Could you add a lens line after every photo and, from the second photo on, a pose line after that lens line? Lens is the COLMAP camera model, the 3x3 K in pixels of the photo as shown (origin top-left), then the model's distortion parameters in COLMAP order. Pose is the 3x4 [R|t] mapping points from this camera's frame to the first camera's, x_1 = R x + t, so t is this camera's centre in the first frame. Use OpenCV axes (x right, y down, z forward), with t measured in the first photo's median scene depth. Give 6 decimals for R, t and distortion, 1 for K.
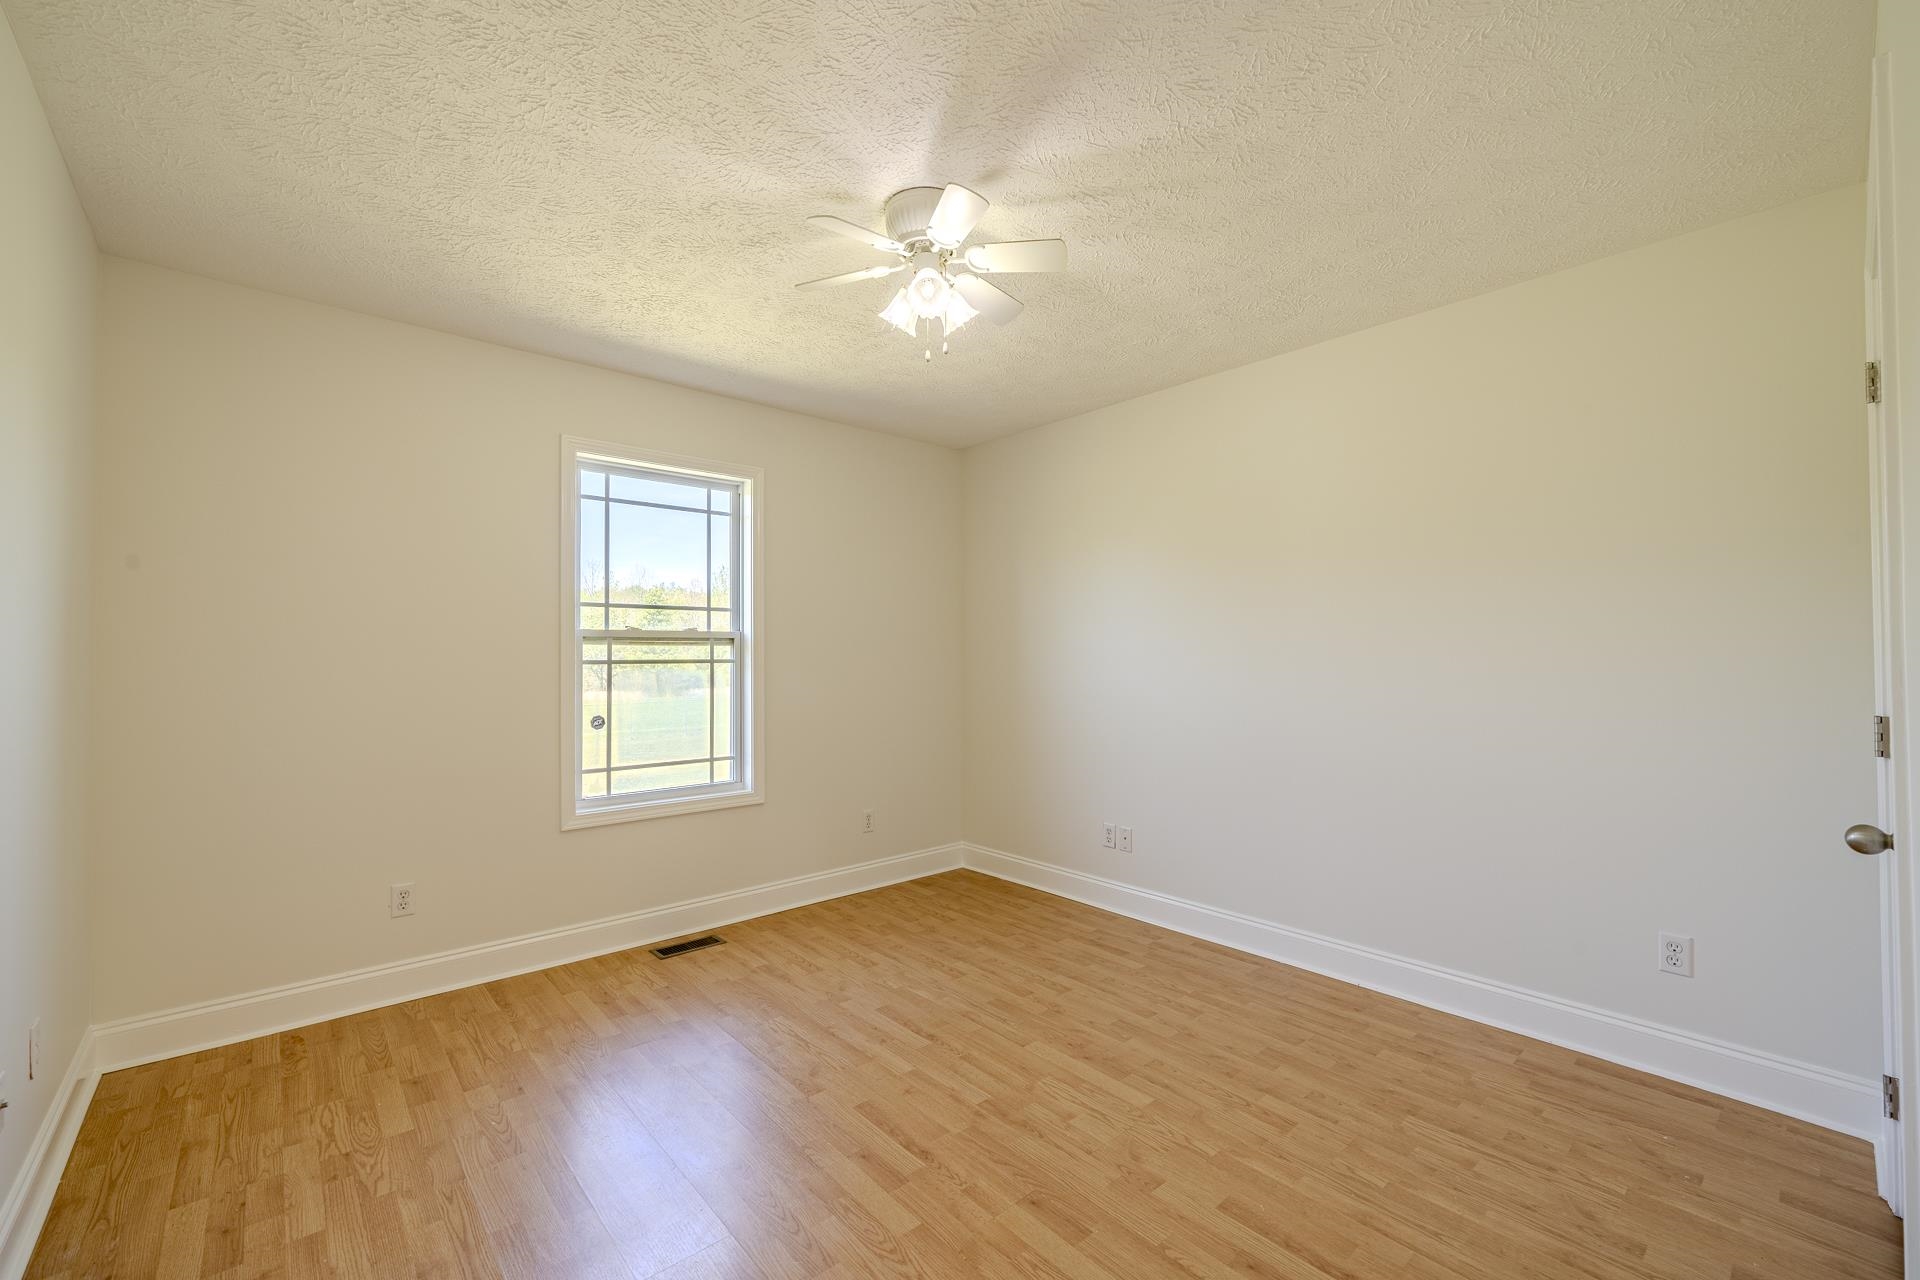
lens RADIAL K [[772.3, 0, 959.5], [0, 772.3, 643.4], [0, 0, 1]] dist [-0.002582, -0.000534]
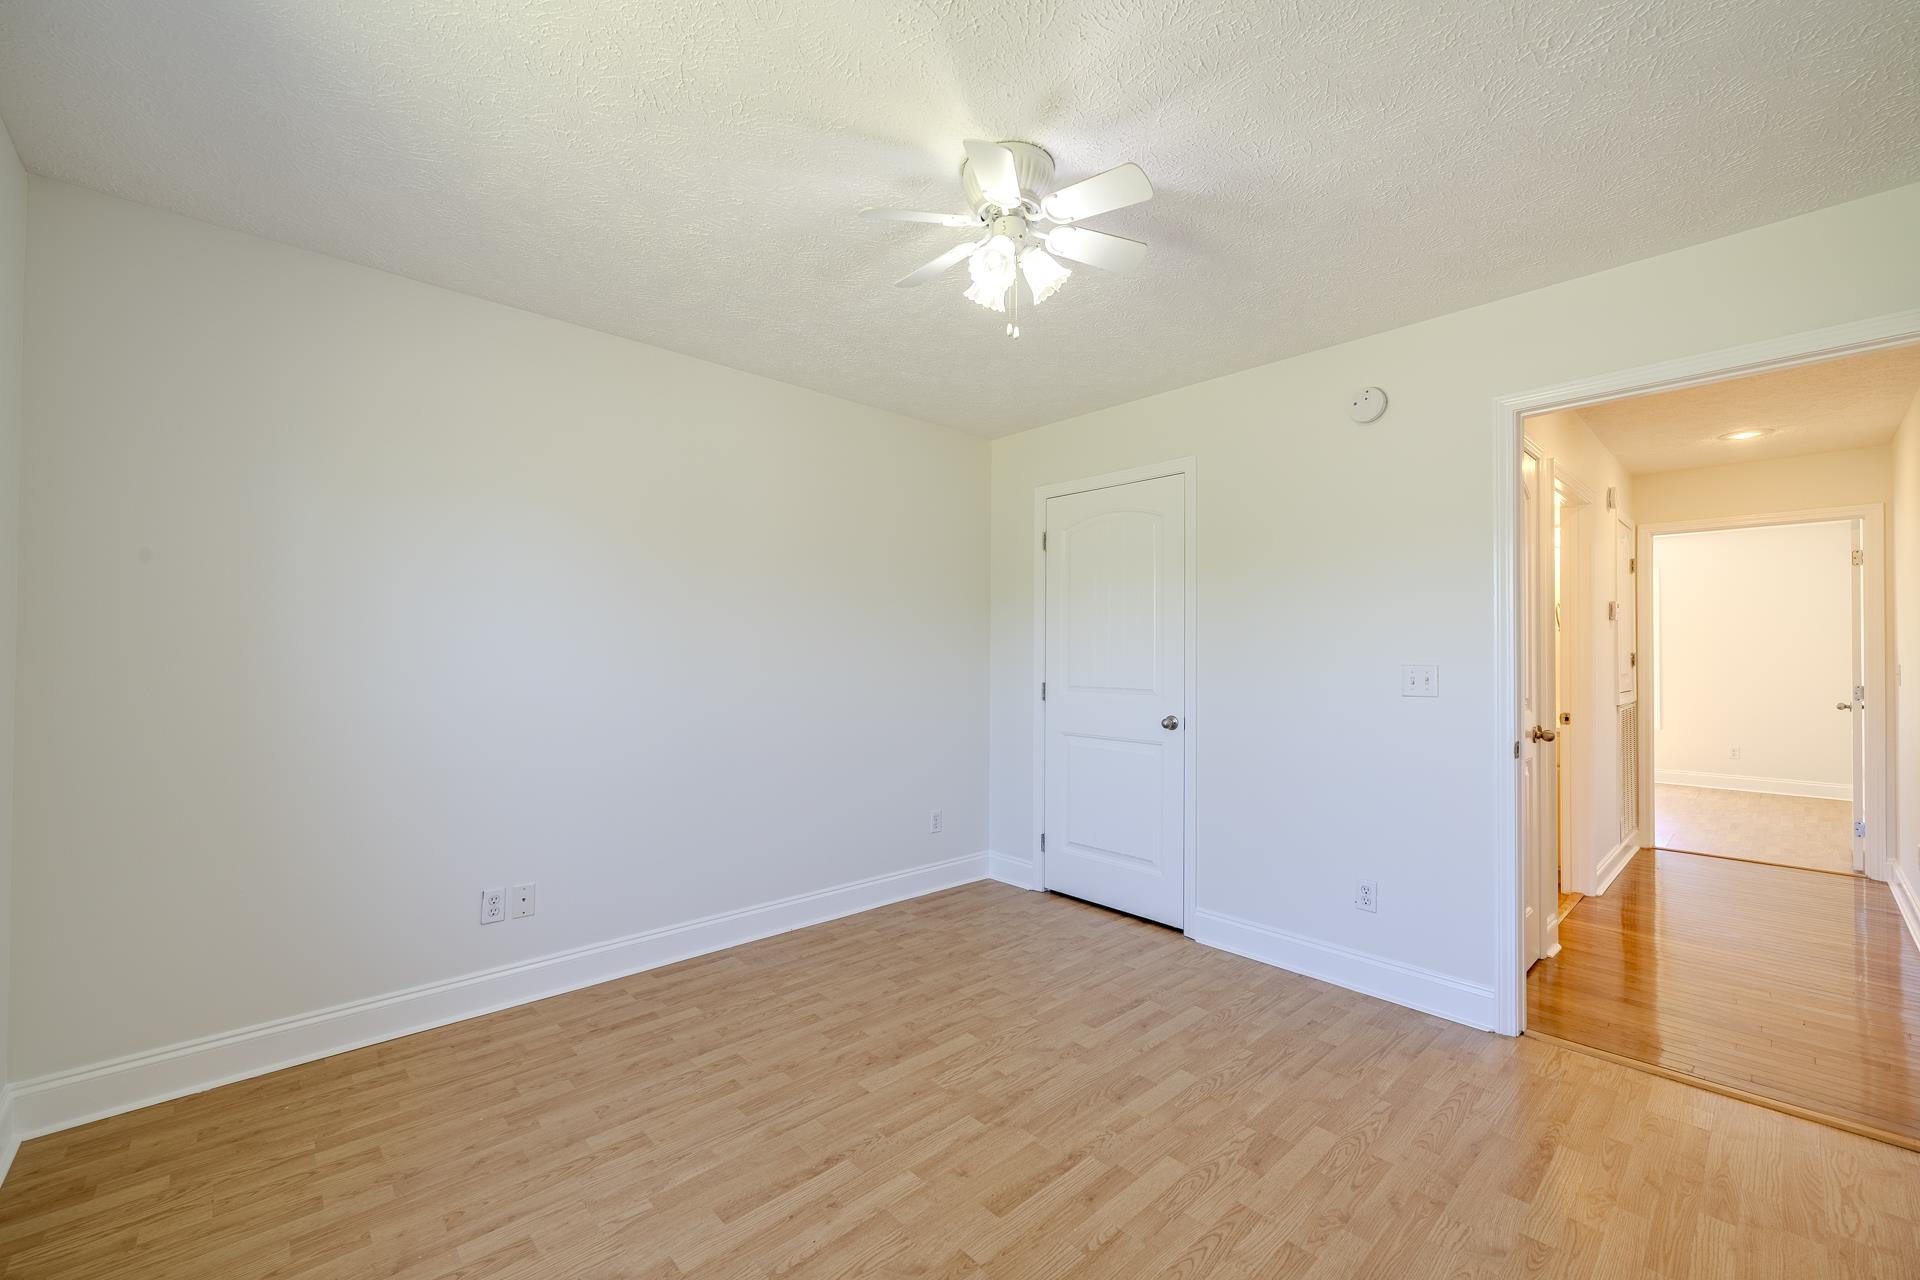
lens RADIAL K [[772.3, 0, 959.5], [0, 772.3, 643.4], [0, 0, 1]] dist [-0.002582, -0.000534]
pose [[-0.022500, 0.019062, 0.999565, -0.700497], [-0.021358, 0.999581, -0.019543, 0.020234], [-0.999519, -0.021788, -0.022084, 0.798527]]
